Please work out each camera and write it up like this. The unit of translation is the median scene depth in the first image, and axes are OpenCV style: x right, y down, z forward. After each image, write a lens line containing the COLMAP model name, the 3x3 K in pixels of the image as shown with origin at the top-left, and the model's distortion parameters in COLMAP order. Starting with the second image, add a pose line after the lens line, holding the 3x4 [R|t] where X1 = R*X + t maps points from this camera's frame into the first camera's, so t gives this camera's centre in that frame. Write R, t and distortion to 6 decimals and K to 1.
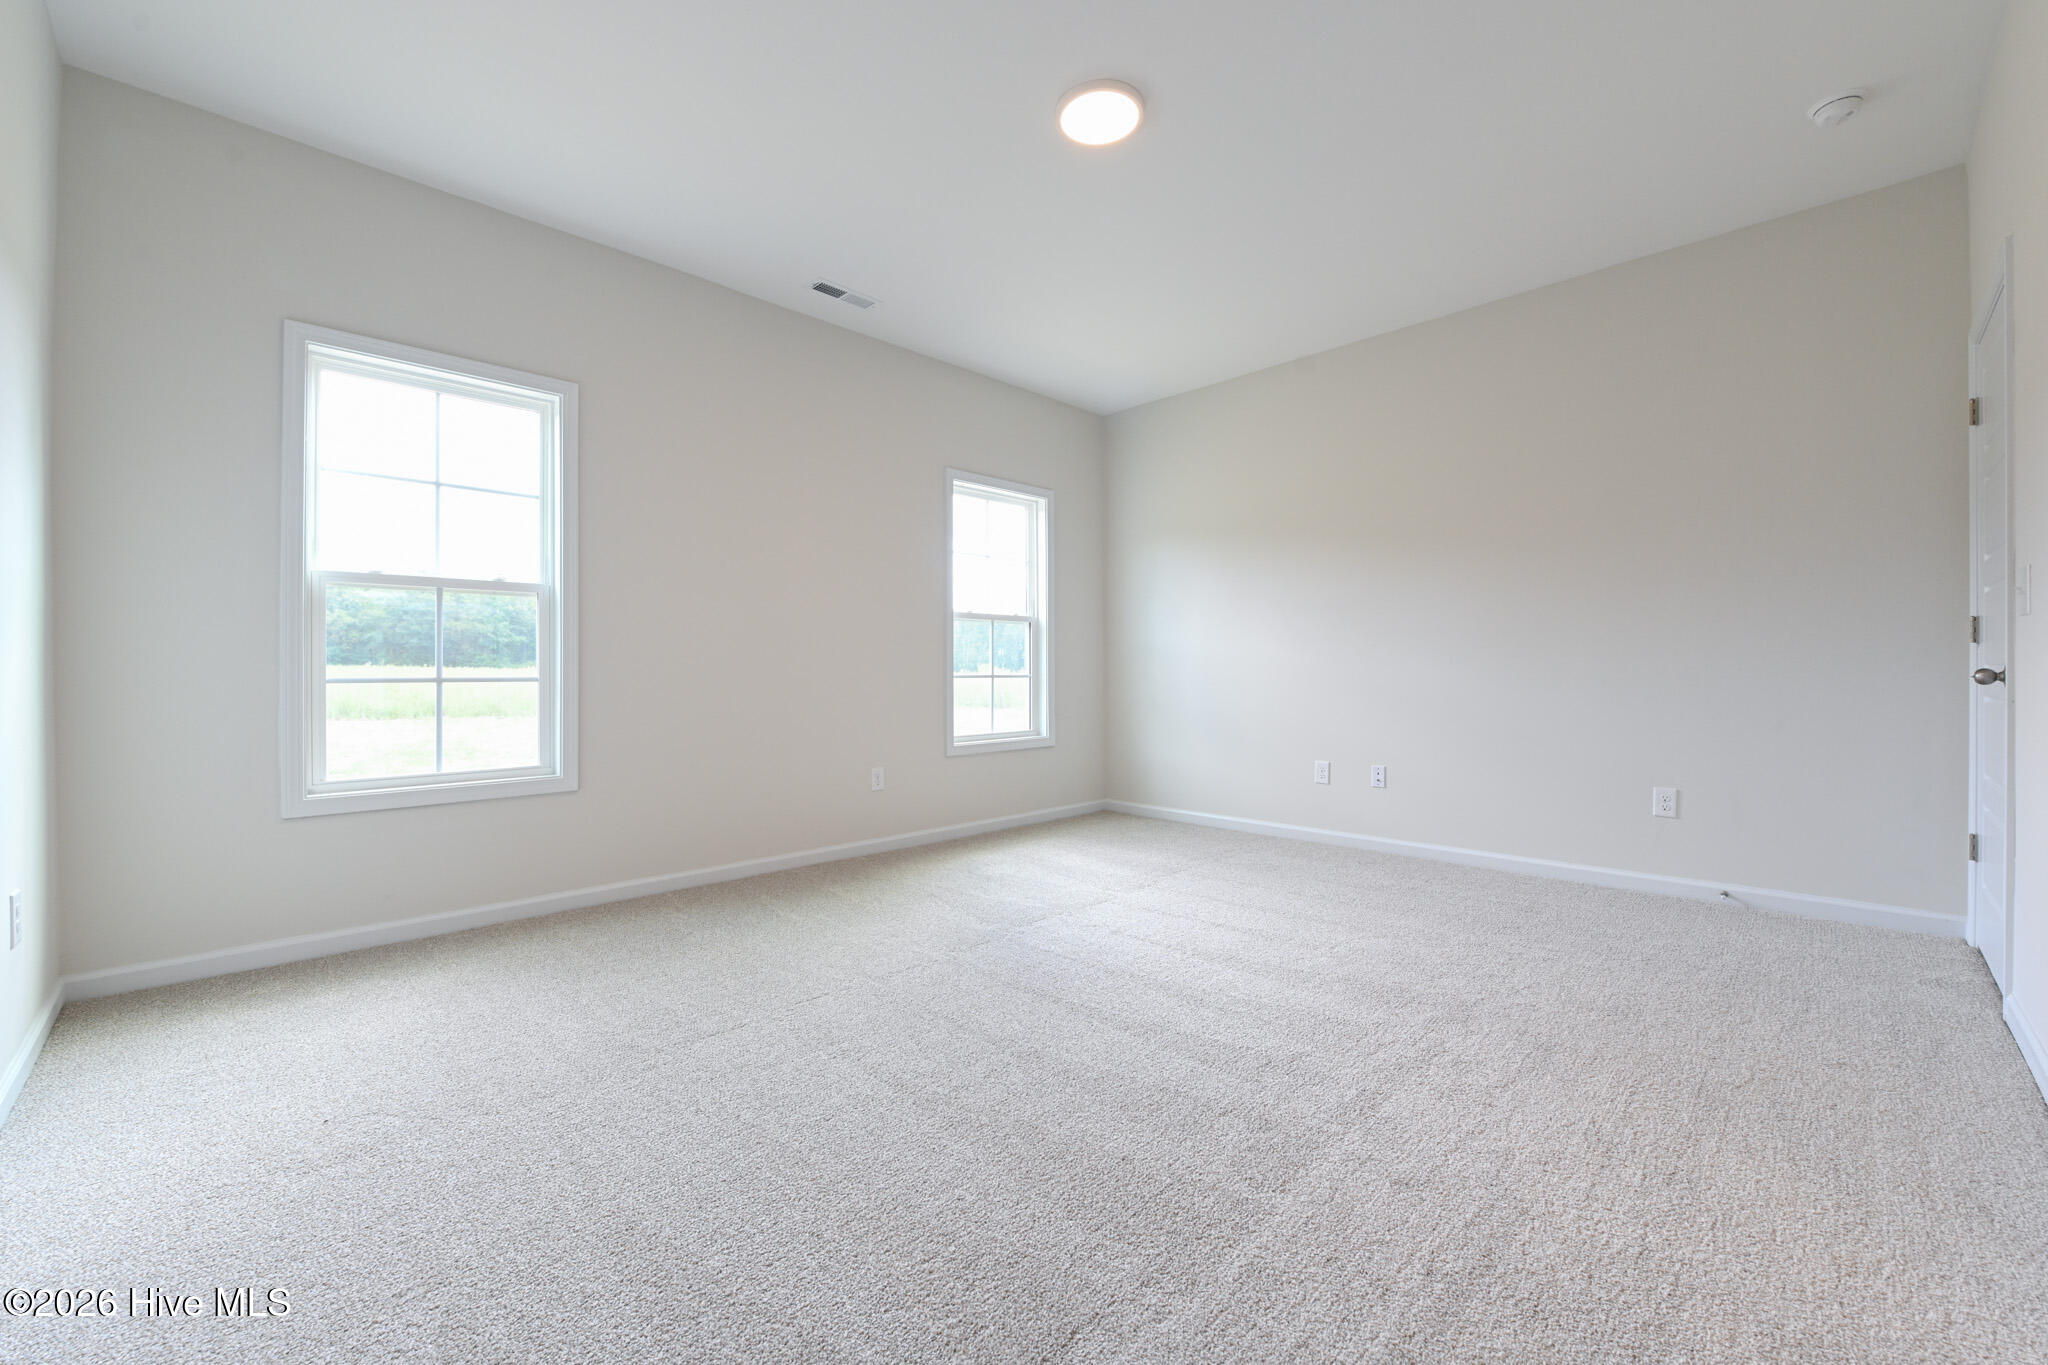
lens RADIAL K [[792.8, 0, 1020.7], [0, 792.8, 675.8], [0, 0, 1]] dist [-0.021833, 0.000093]
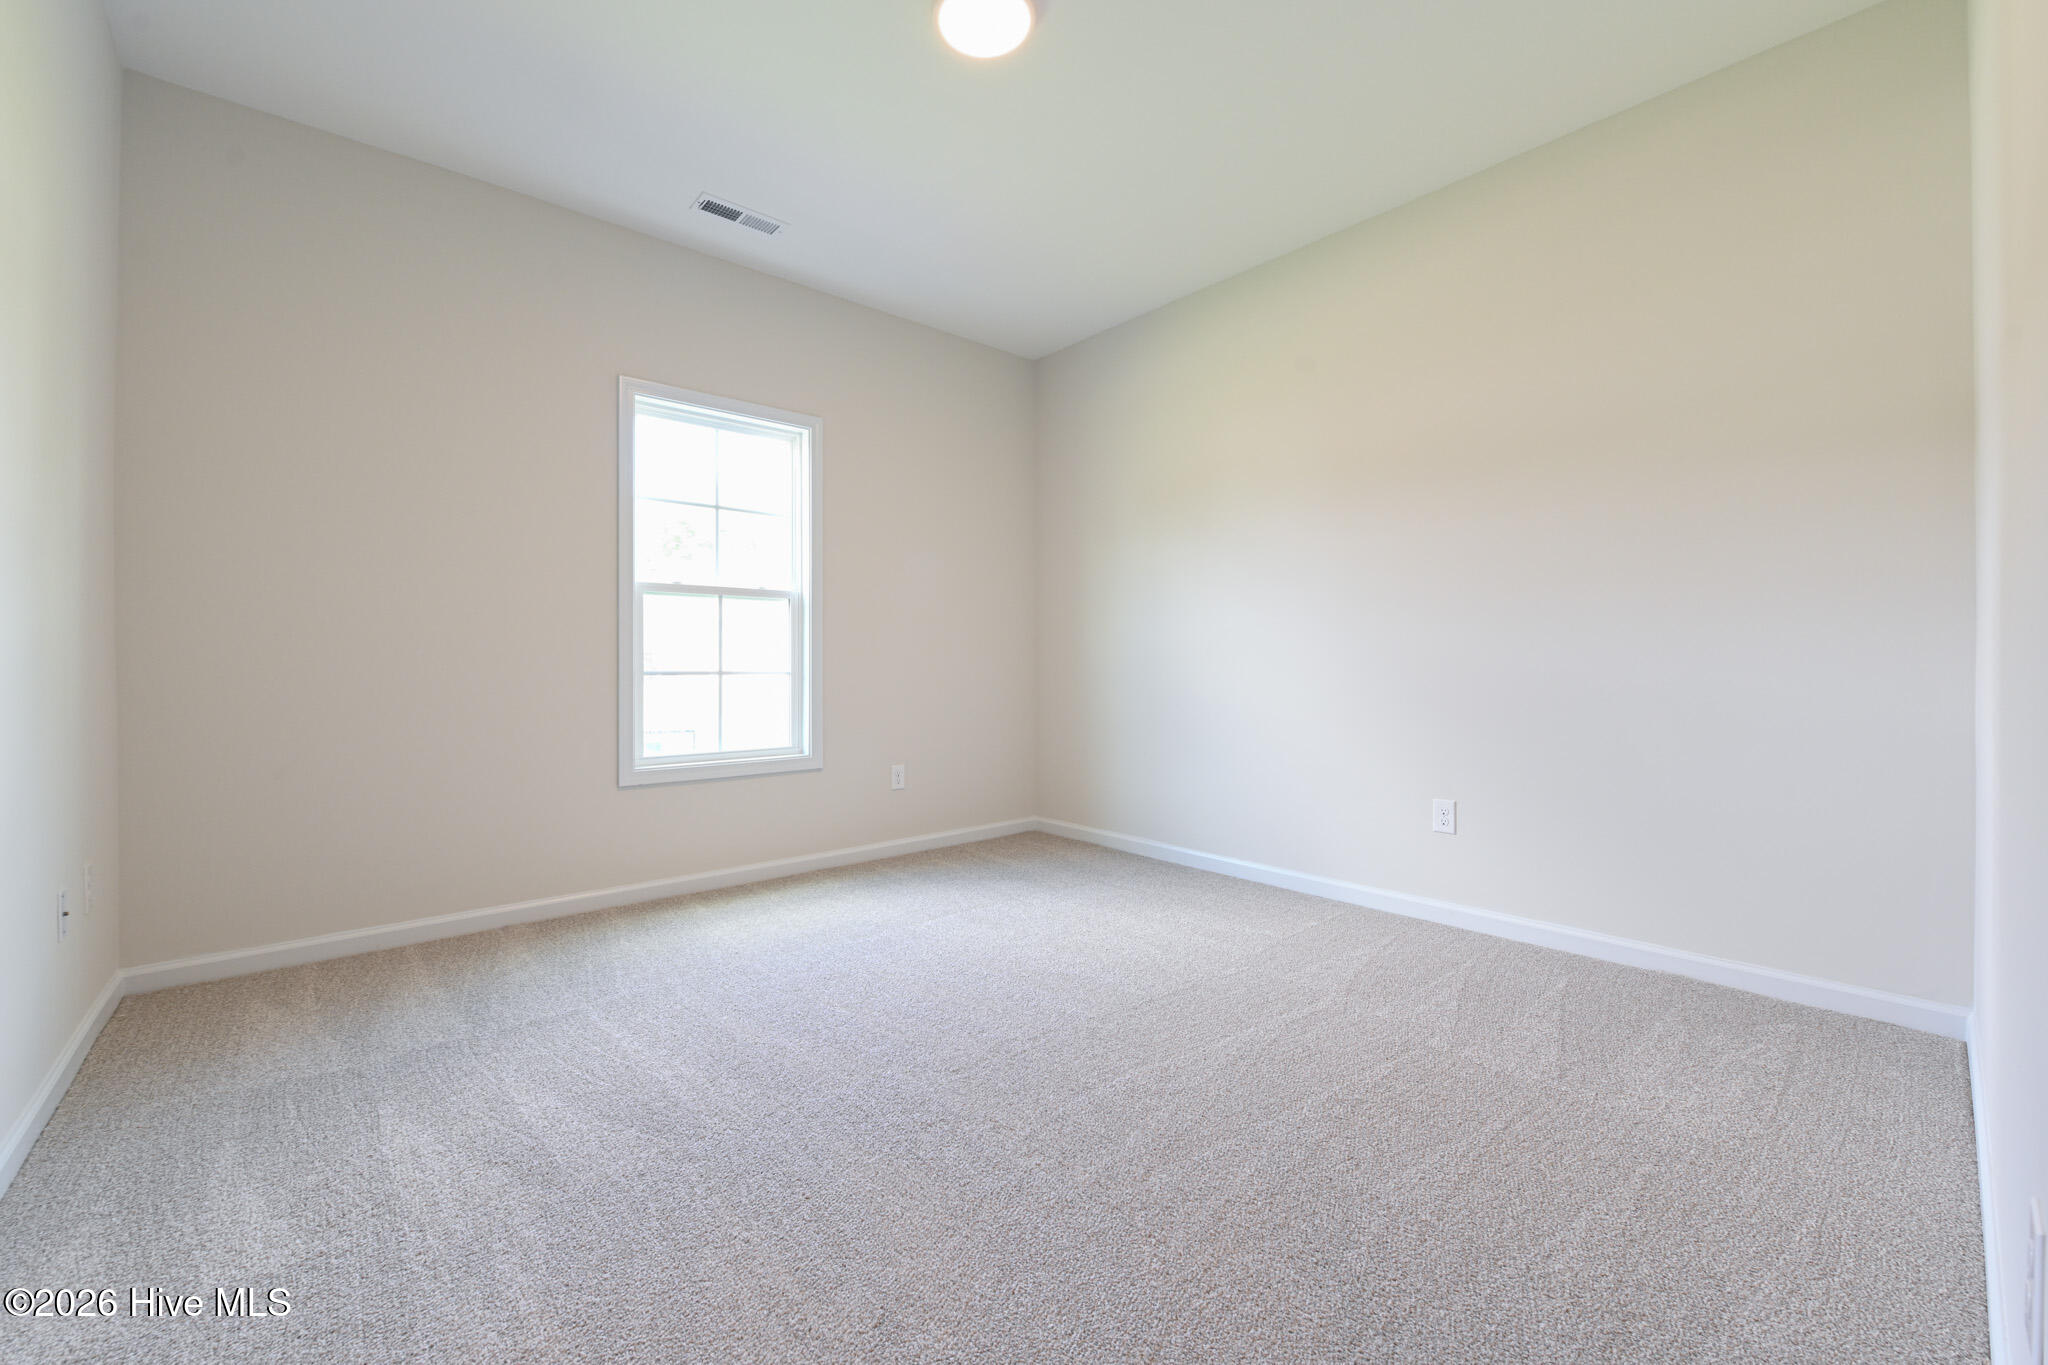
lens RADIAL K [[817.0, 0, 1026.5], [0, 817.0, 661.9], [0, 0, 1]] dist [-0.008852, -0.000222]
pose [[0.998387, -0.004433, -0.056602, -0.217500], [0.003977, 0.999959, -0.008165, 0.001172], [0.056636, 0.007927, 0.998363, -0.211391]]
